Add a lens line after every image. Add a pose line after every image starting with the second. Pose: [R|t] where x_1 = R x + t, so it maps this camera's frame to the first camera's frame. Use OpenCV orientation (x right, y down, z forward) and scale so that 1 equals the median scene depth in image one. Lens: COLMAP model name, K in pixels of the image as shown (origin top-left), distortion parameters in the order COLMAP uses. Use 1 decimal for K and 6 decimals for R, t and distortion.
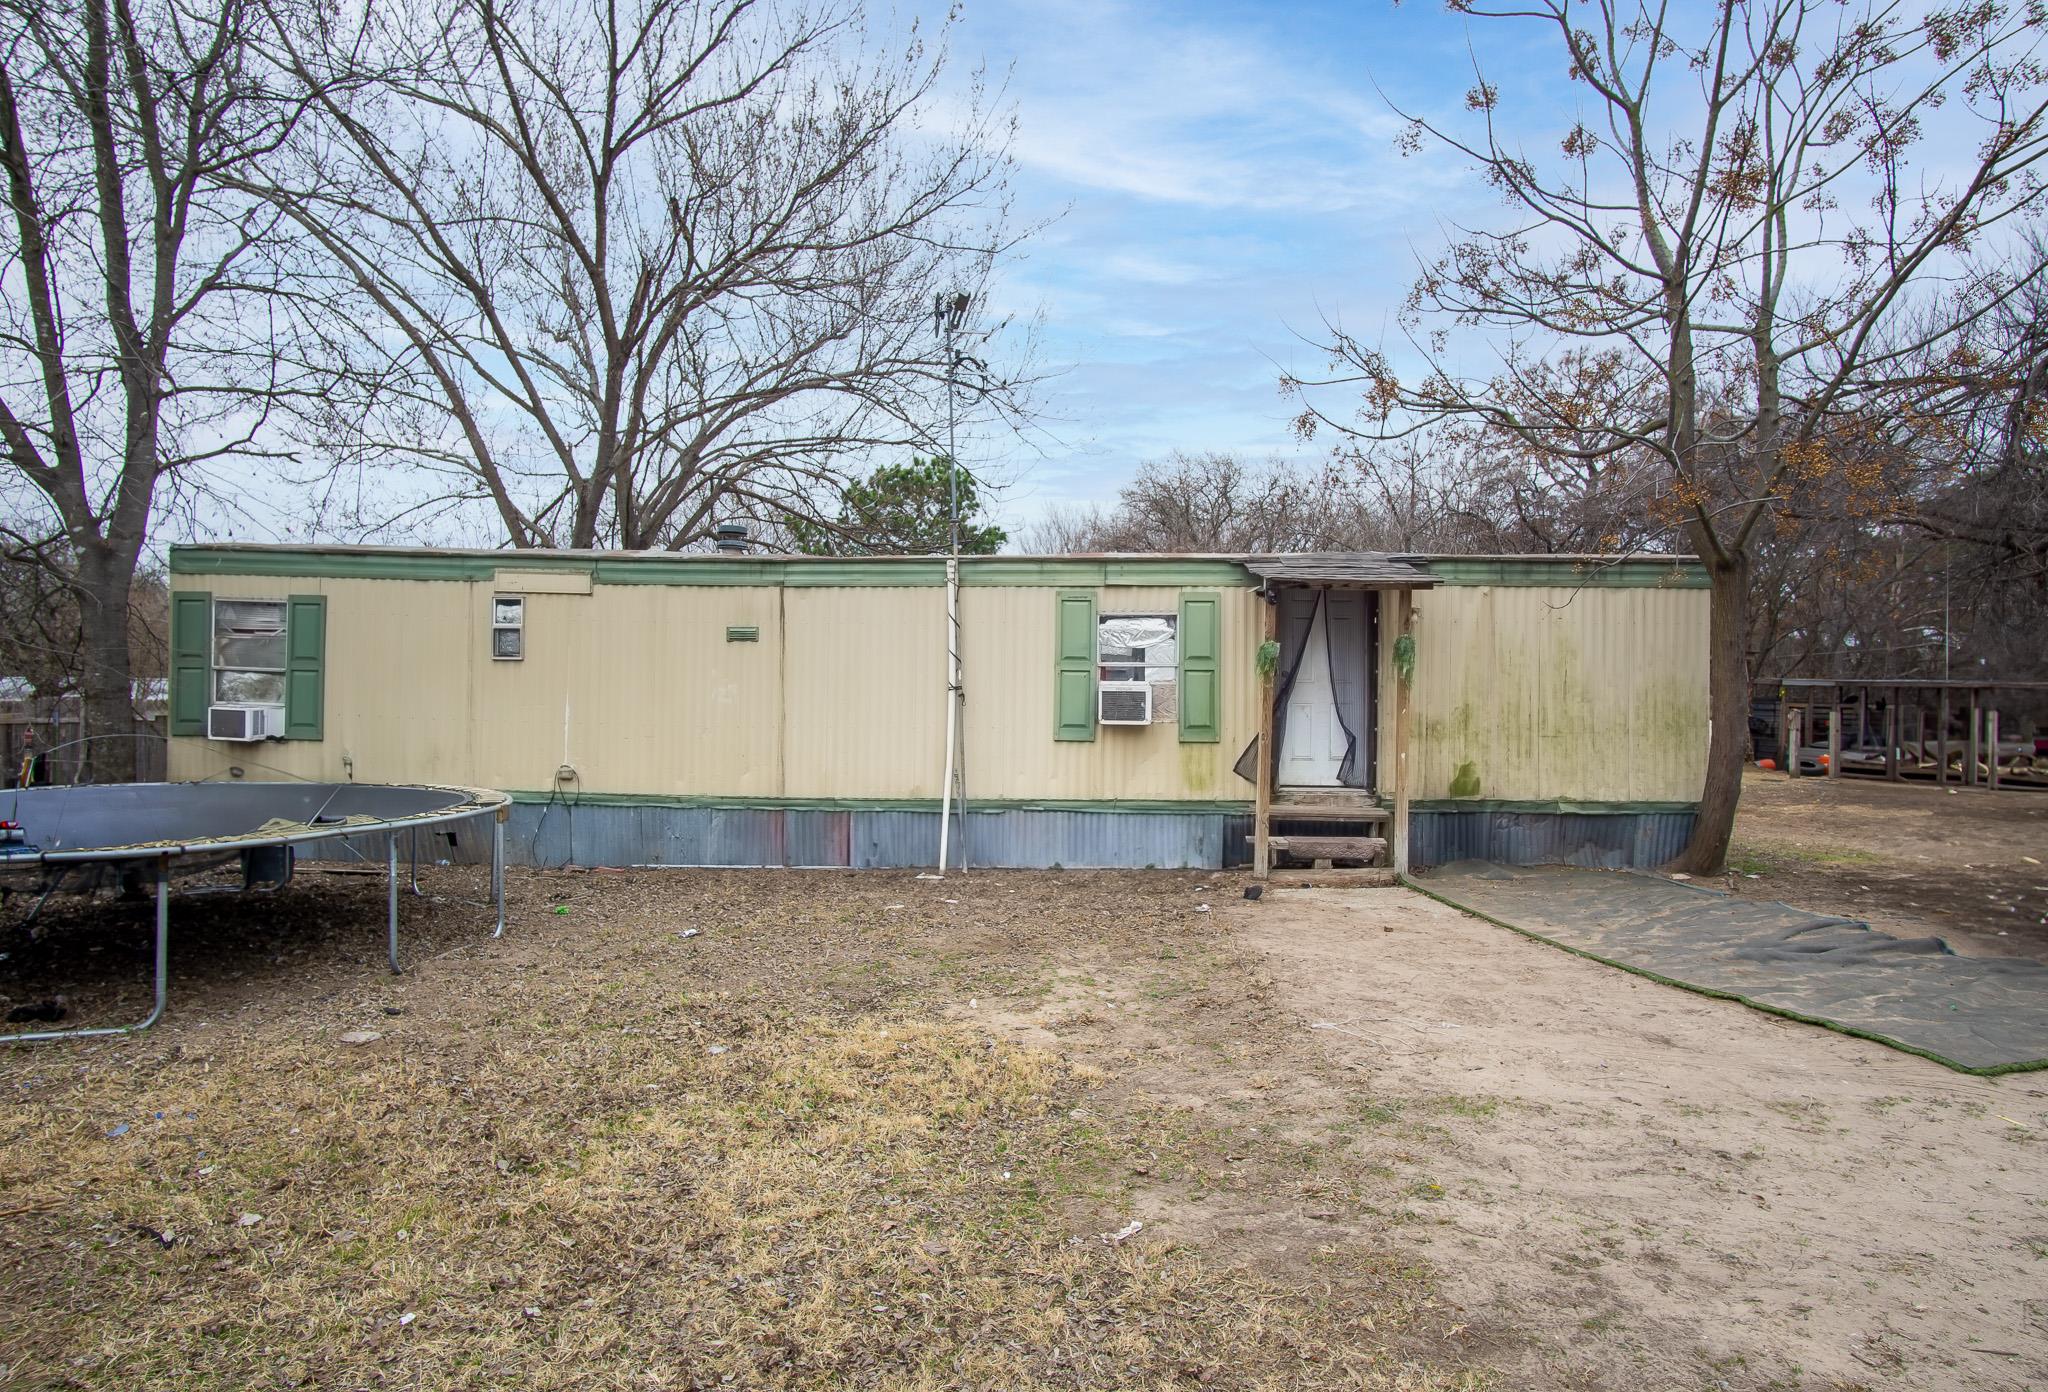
lens RADIAL K [[1148.3, 0, 1024.0], [0, 1148.3, 696.0], [0, 0, 1]] dist [-0.000200, -0.000050]
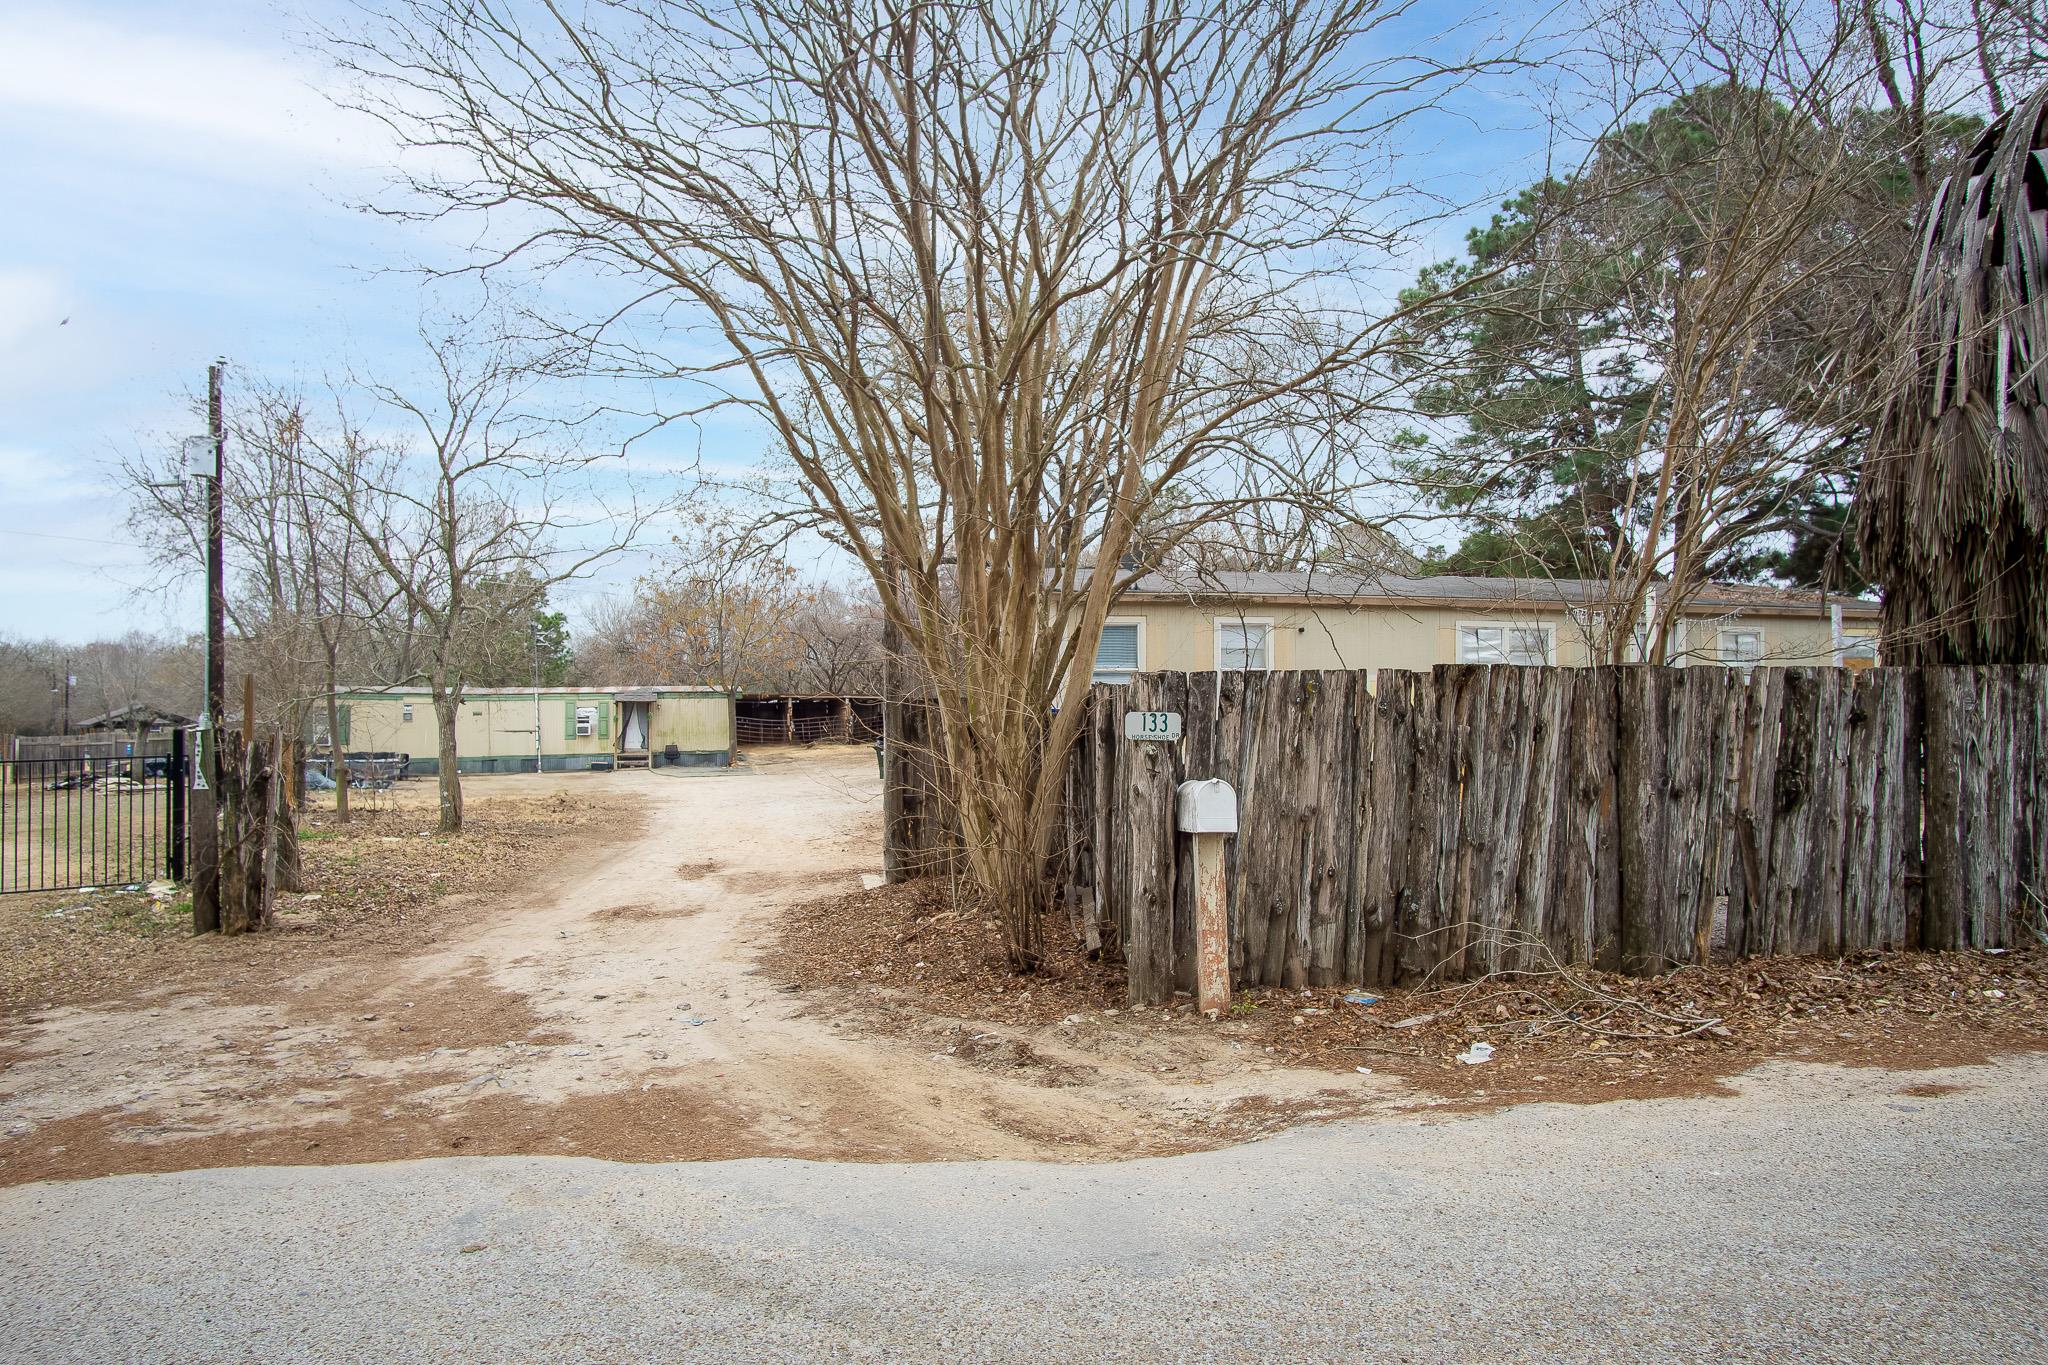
lens RADIAL K [[1187.5, 0, 1024.0], [0, 1187.5, 682.5], [0, 0, 1]] dist [0.000003, -0.000761]
pose [[0.945276, -0.013220, 0.326004, 0.191426], [0.007104, 0.999776, 0.019944, -0.229740], [-0.326195, -0.016537, 0.945158, -3.418499]]
